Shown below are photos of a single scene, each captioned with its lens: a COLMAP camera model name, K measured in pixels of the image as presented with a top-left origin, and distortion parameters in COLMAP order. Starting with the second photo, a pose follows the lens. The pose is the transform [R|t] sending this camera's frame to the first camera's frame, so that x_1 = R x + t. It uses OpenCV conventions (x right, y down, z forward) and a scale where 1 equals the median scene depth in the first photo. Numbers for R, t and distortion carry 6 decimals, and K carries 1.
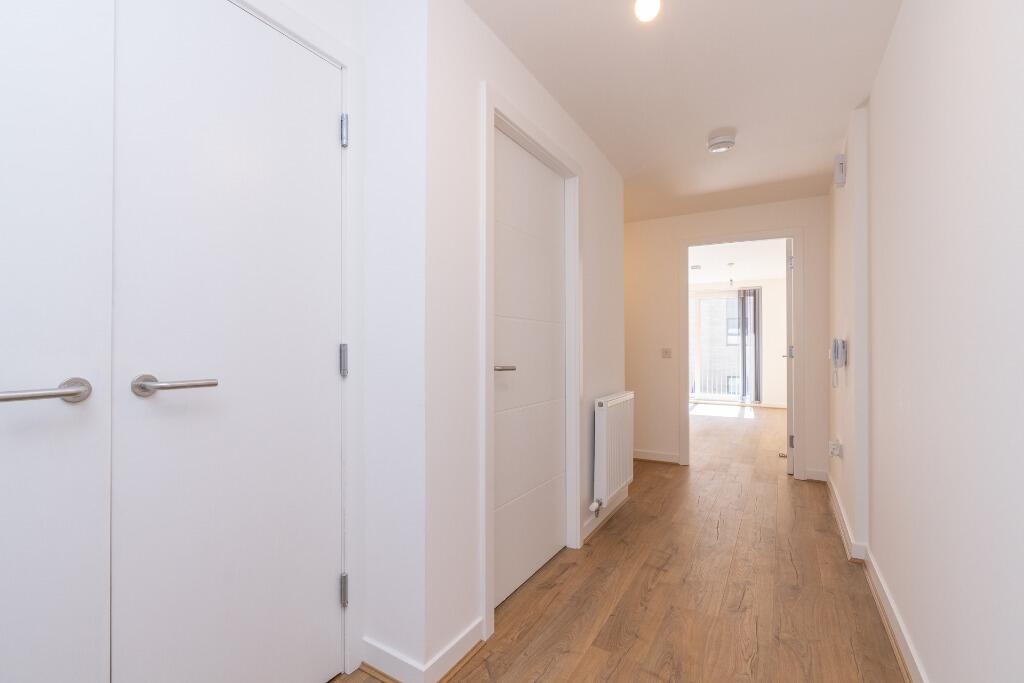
lens RADIAL K [[455.0, 0, 512.0], [0, 455.0, 341.5], [0, 0, 1]] dist [-0.000826, 0.000053]
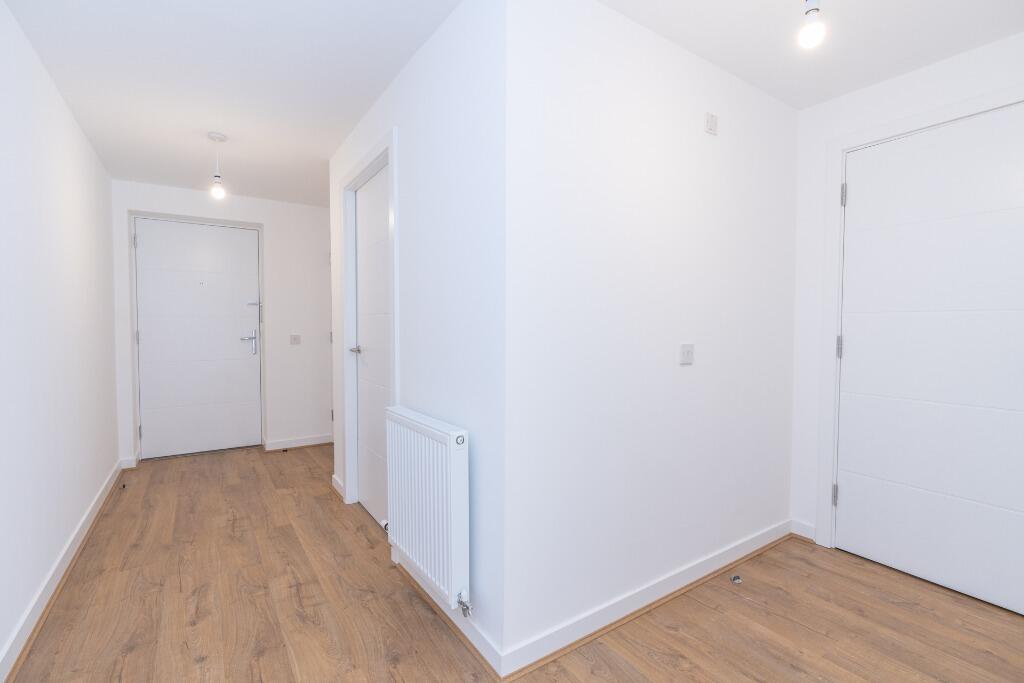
lens RADIAL K [[455.0, 0, 512.0], [0, 455.0, 341.5], [0, 0, 1]] dist [-0.000826, 0.000053]
pose [[-0.414913, 0.033914, -0.909229, 1.064814], [0.014050, 0.999425, 0.030867, -0.011370], [0.909753, 0.000033, -0.415150, 1.962571]]
